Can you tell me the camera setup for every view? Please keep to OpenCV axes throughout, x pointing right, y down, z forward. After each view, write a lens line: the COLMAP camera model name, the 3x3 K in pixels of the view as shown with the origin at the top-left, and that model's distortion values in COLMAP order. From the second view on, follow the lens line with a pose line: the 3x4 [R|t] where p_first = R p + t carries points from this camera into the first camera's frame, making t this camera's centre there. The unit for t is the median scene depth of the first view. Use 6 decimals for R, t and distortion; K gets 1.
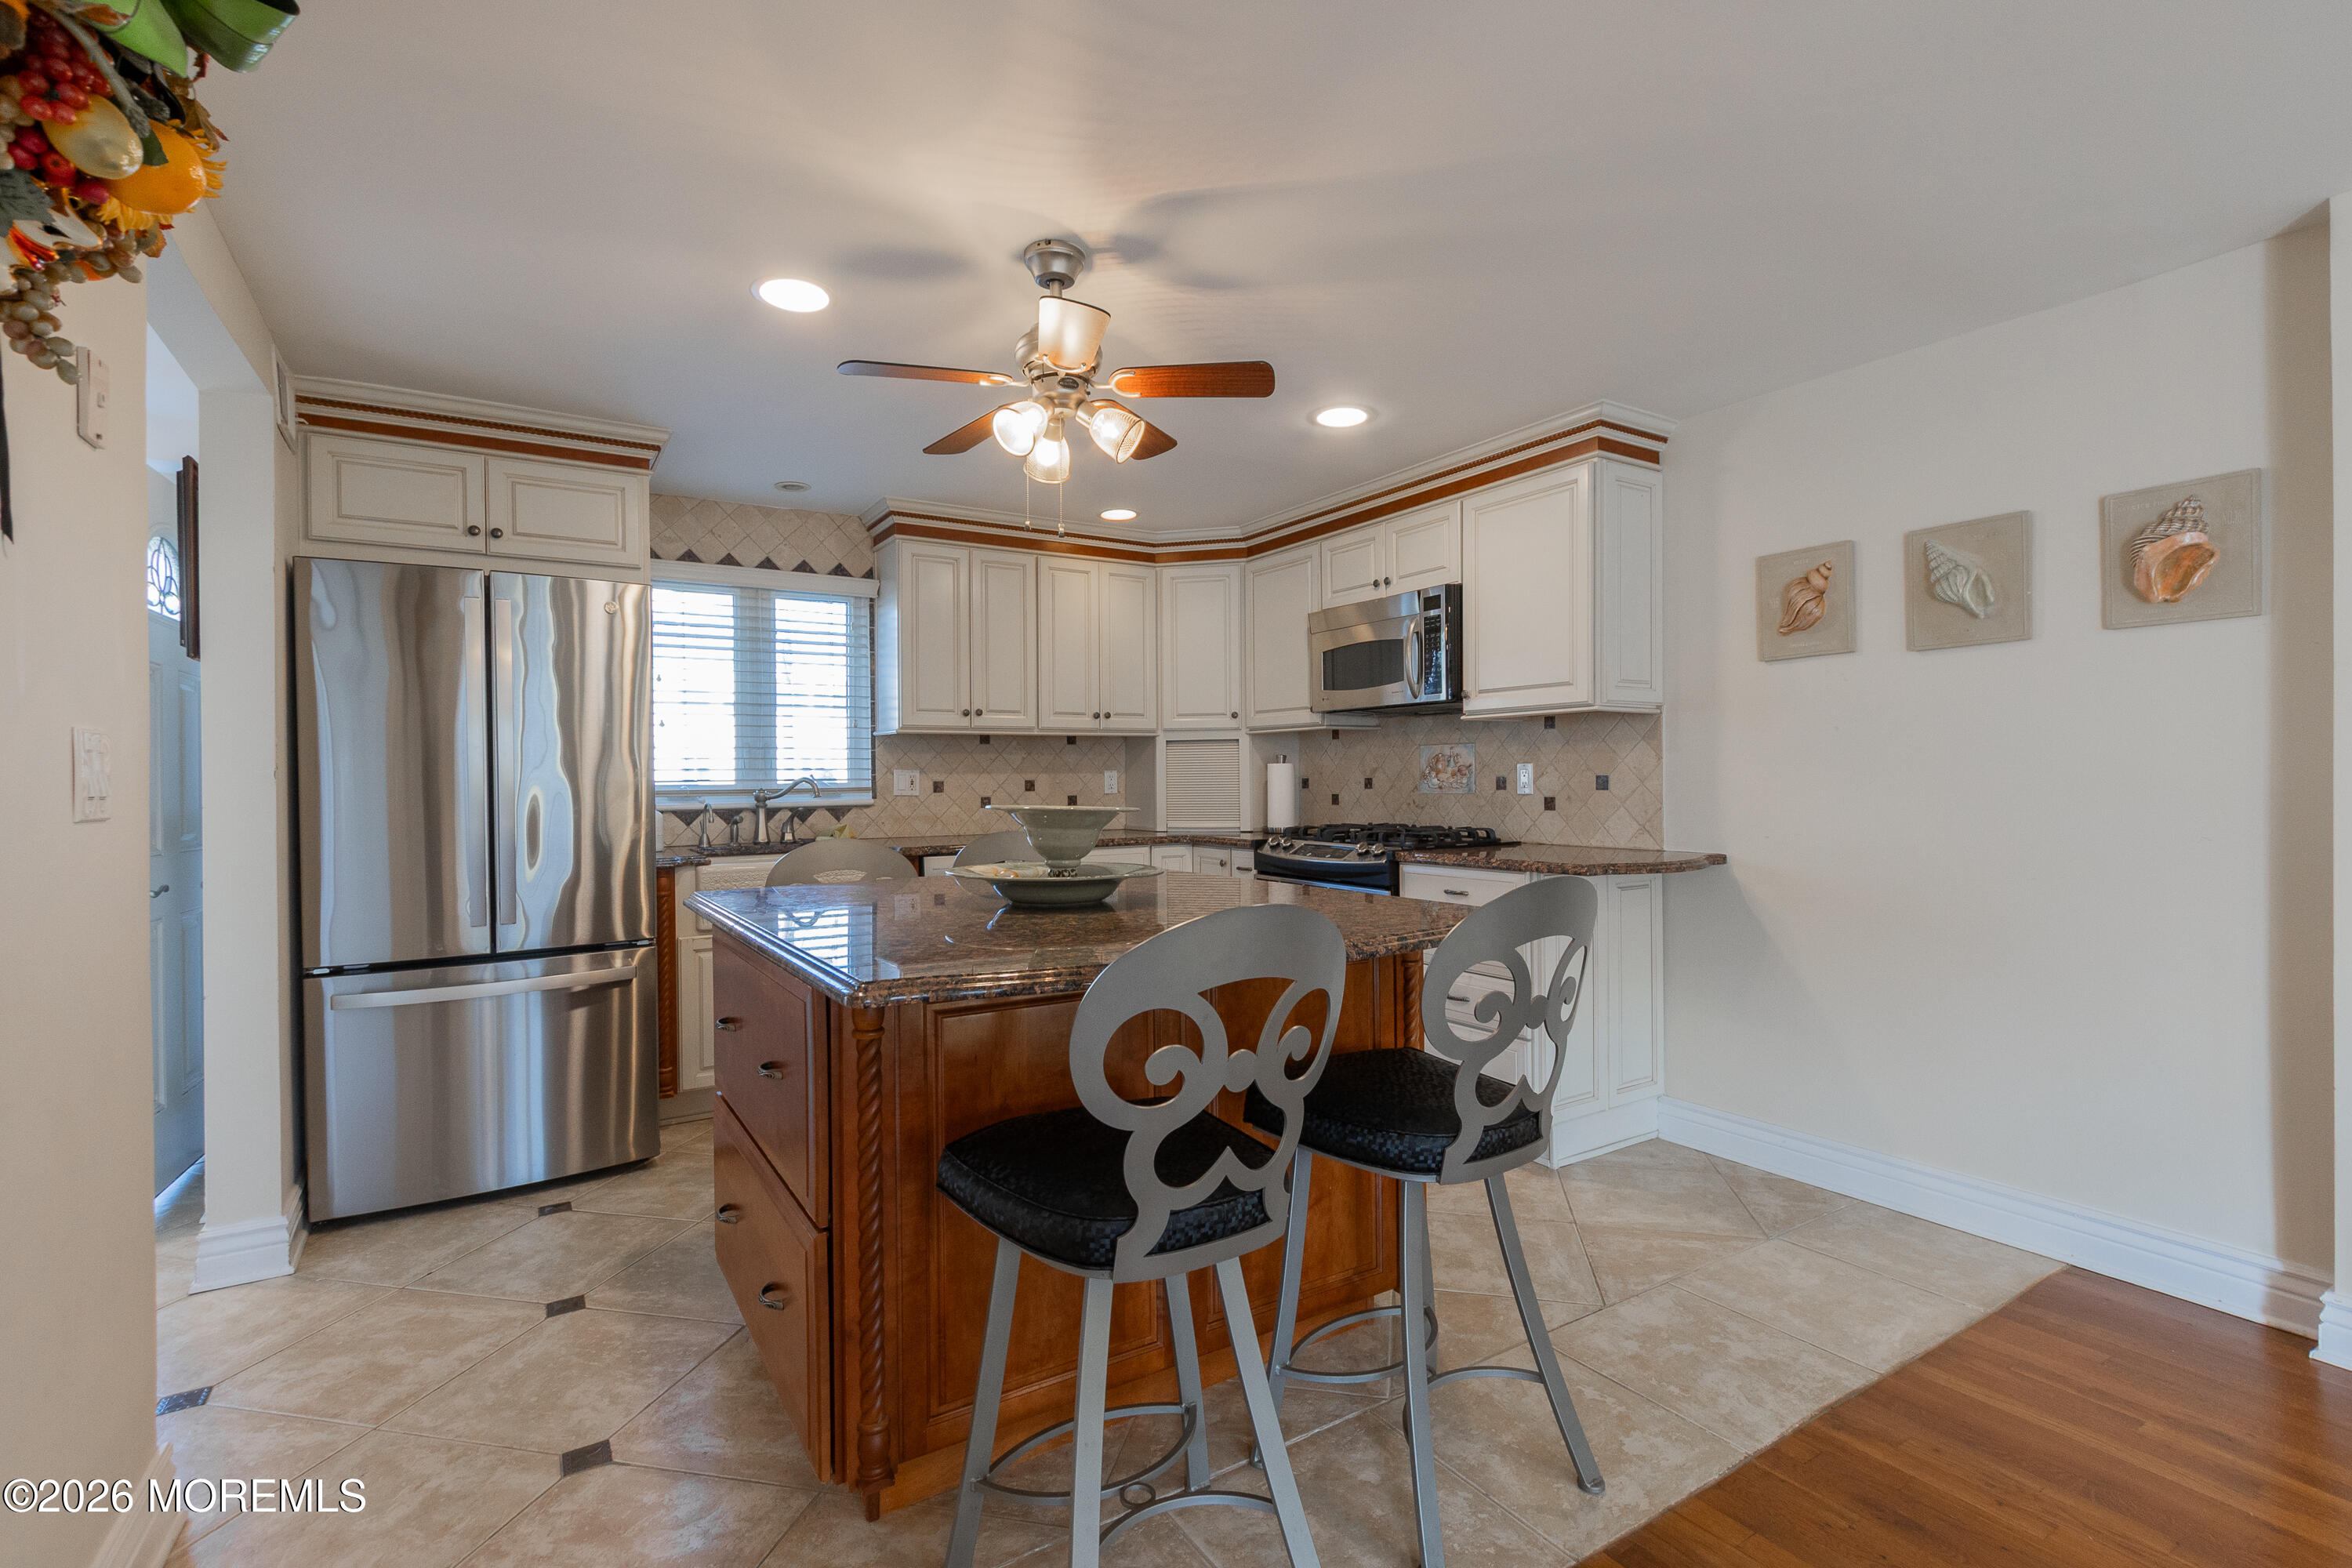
lens RADIAL K [[1070.8, 0, 1170.8], [0, 1070.8, 792.5], [0, 0, 1]] dist [0.008022, -0.003229]
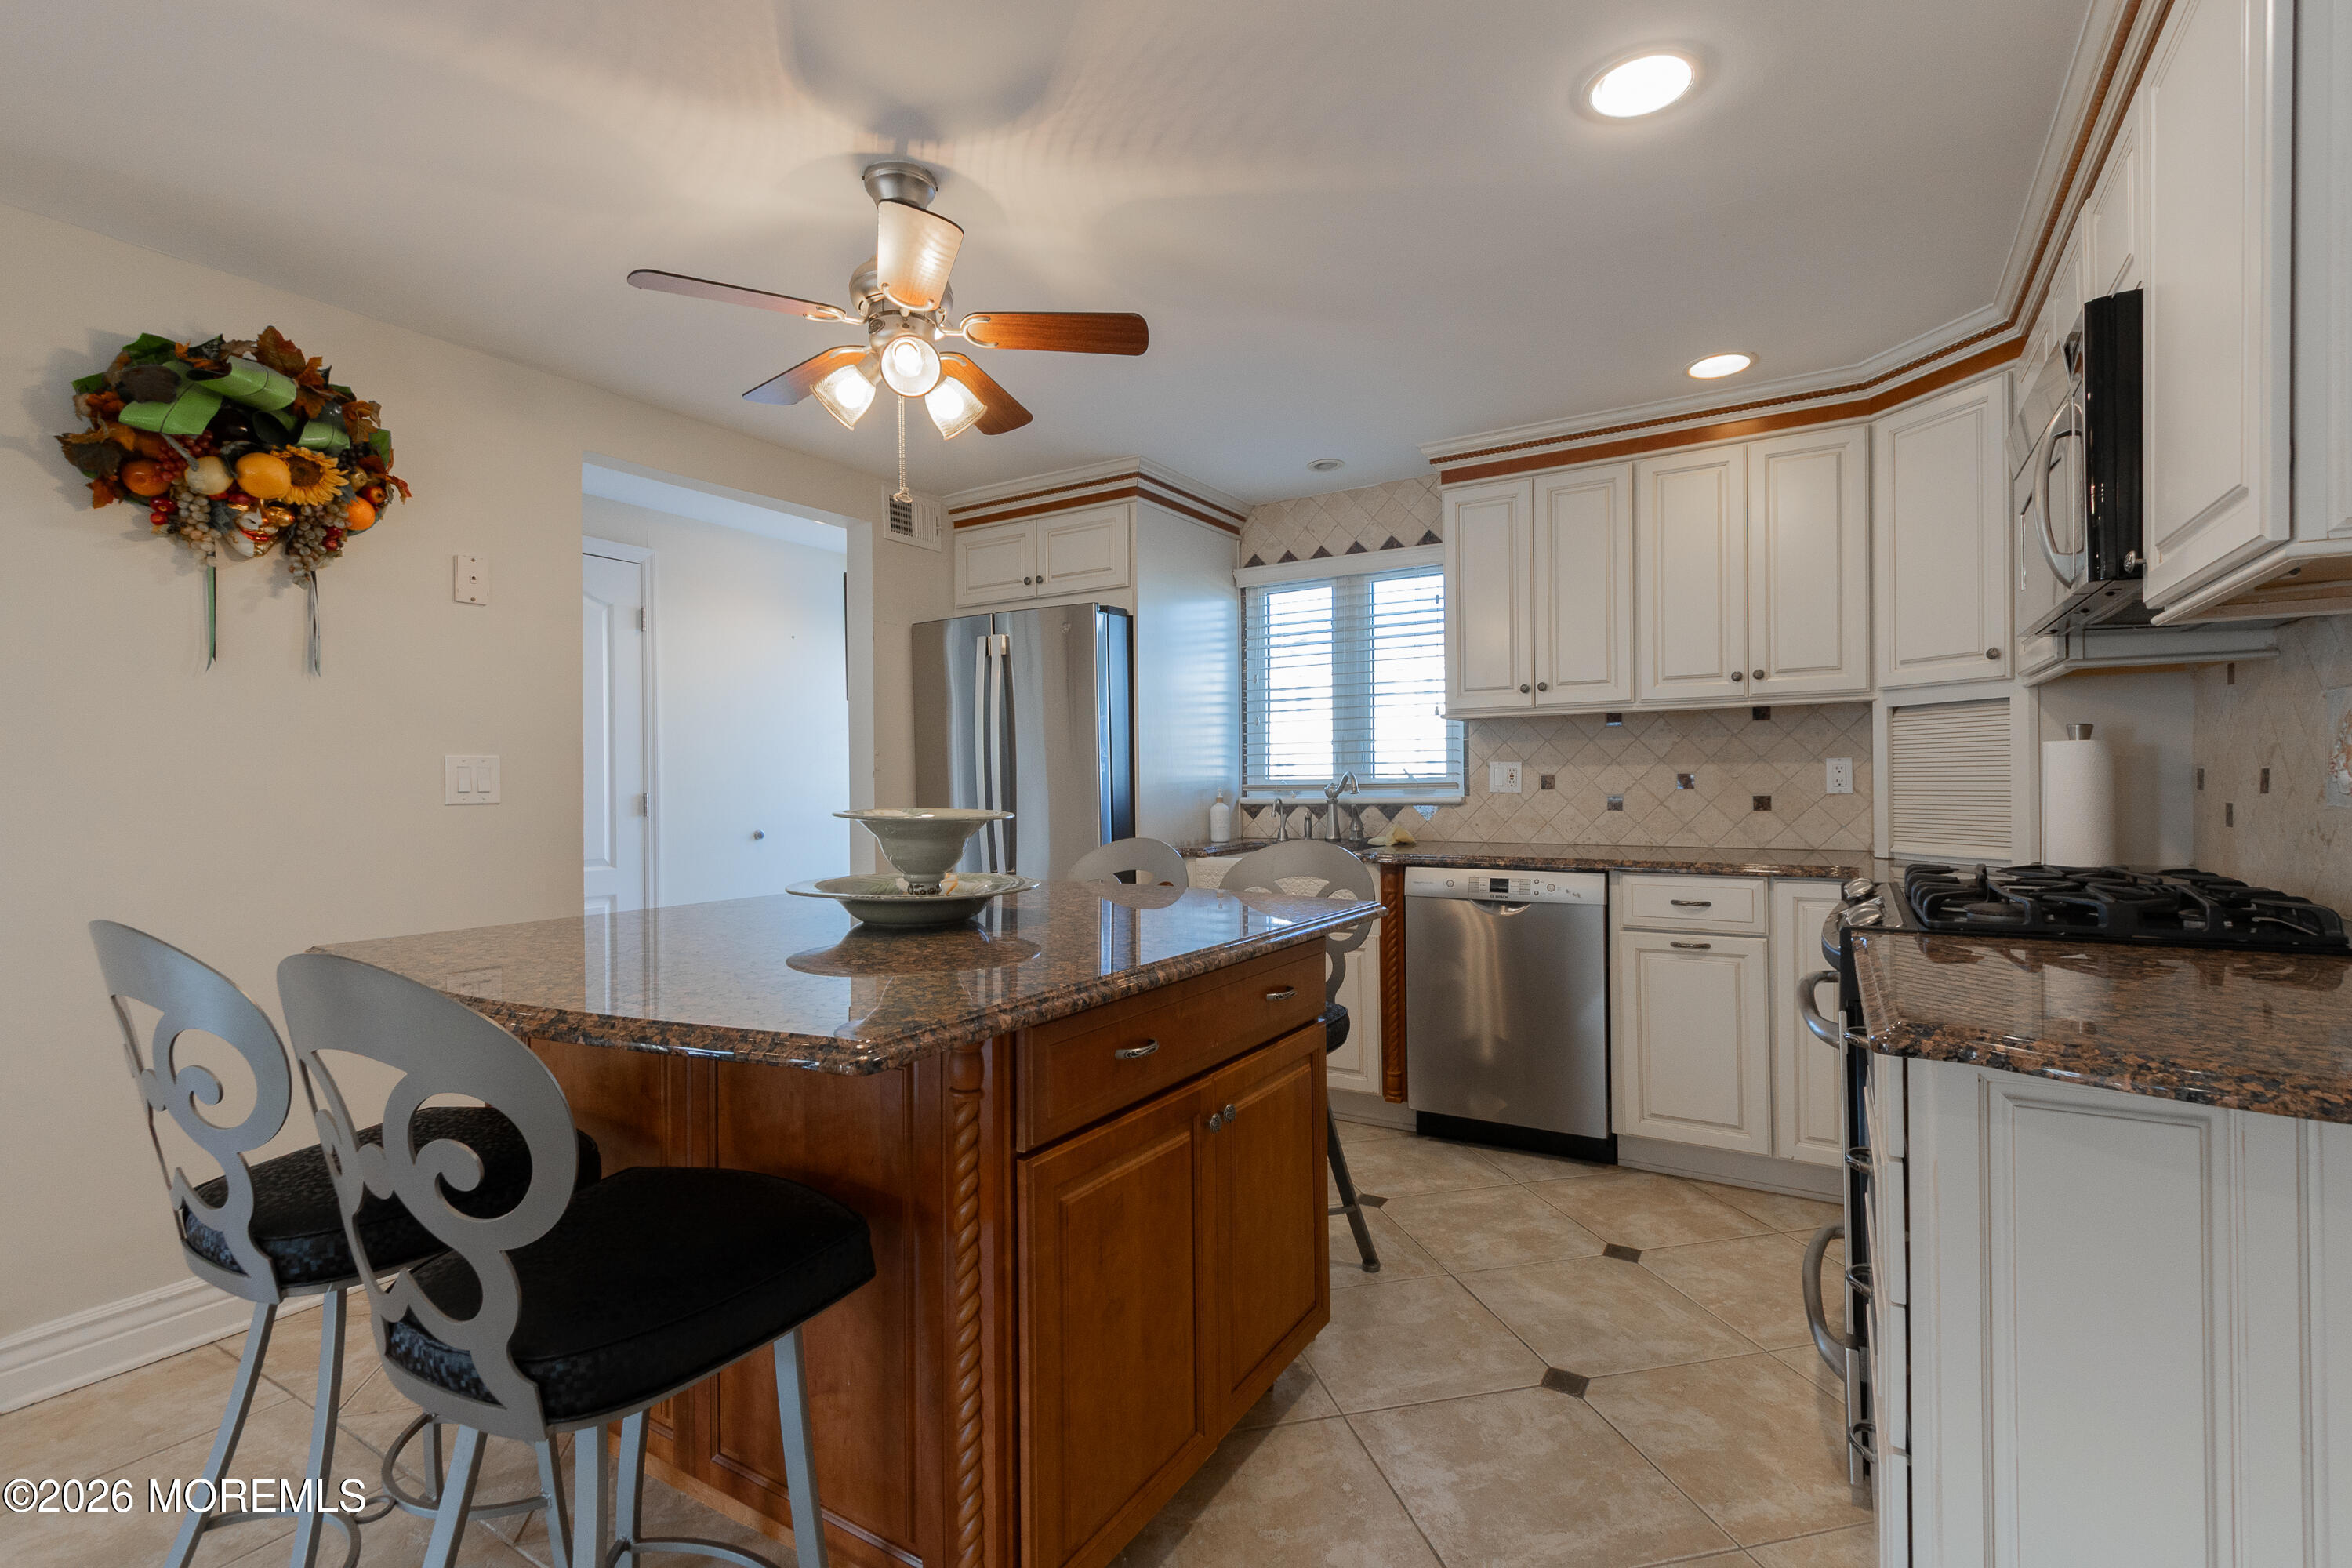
lens RADIAL K [[1070.8, 0, 1165.3], [0, 1070.8, 782.1], [0, 0, 1]] dist [0.008022, -0.003229]
pose [[0.437200, 0.006227, -0.899343, 0.436448], [-0.003491, 0.999980, 0.005227, -0.010187], [0.899358, 0.000854, 0.437213, 0.460449]]
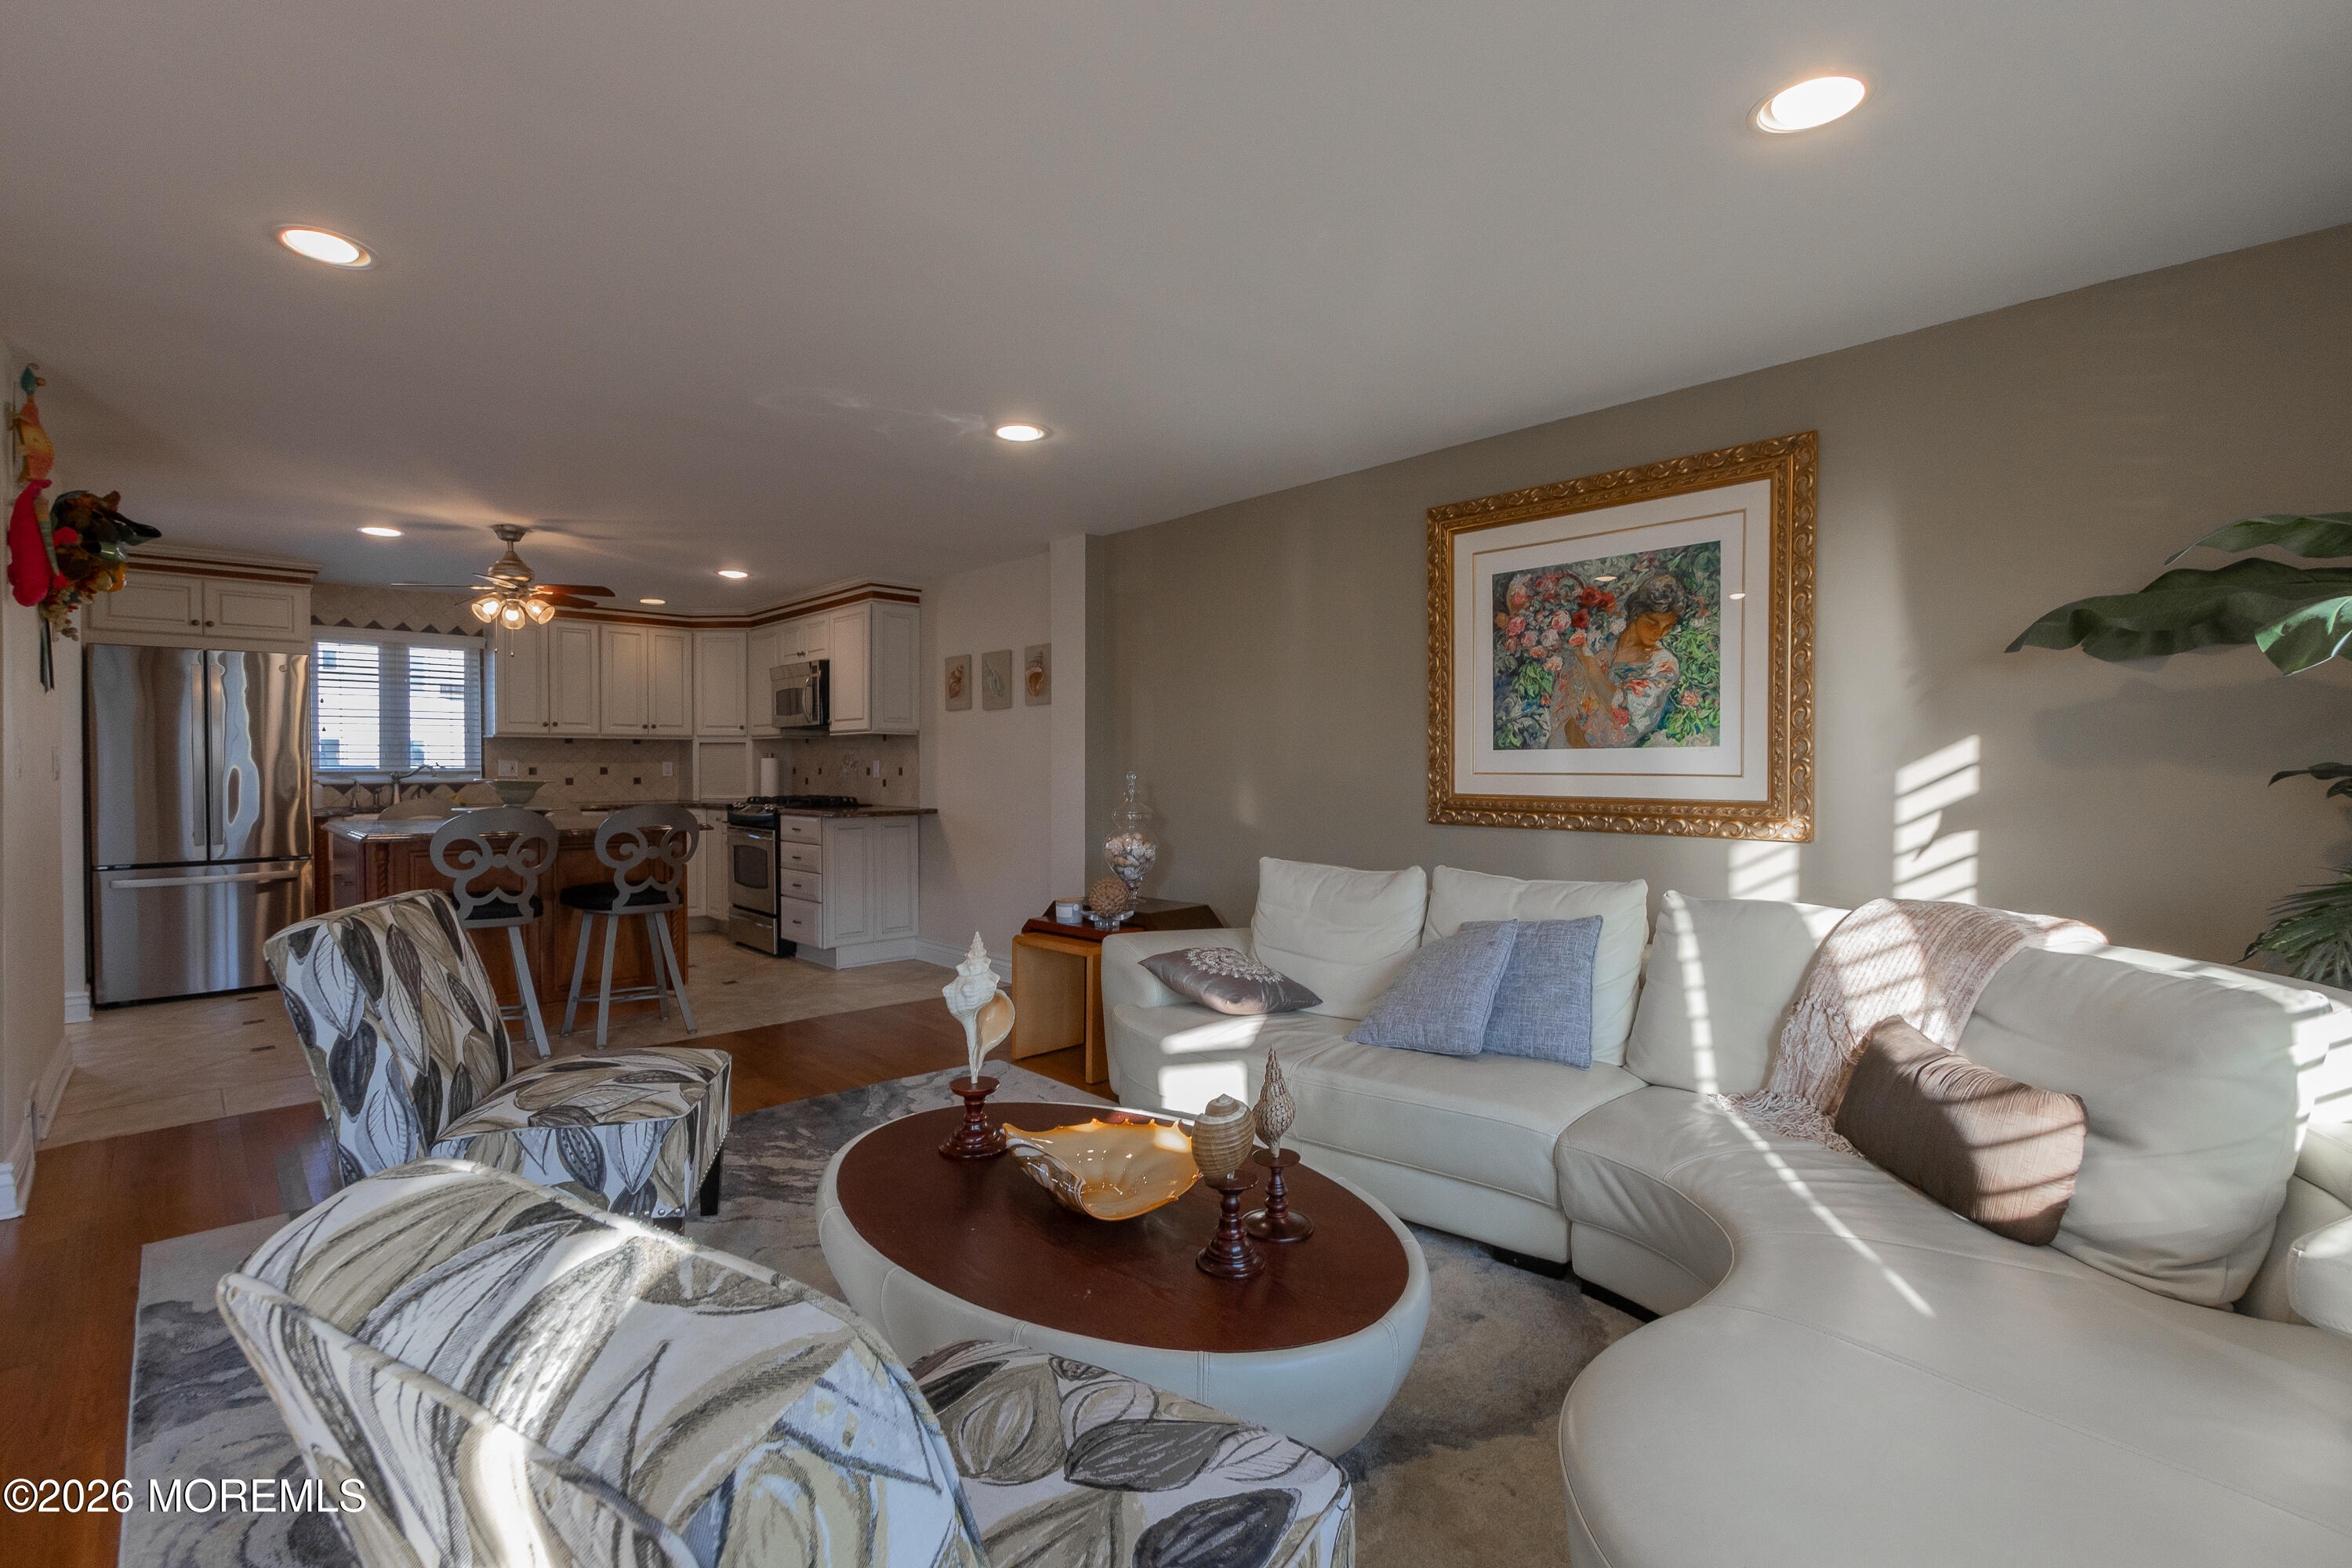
lens RADIAL K [[1070.8, 0, 1170.4], [0, 1070.8, 781.2], [0, 0, 1]] dist [0.008022, -0.003229]
pose [[0.982024, 0.005919, 0.188662, 0.455660], [-0.005937, 0.999982, -0.000471, 0.005116], [-0.188662, -0.000658, 0.982042, -0.798023]]
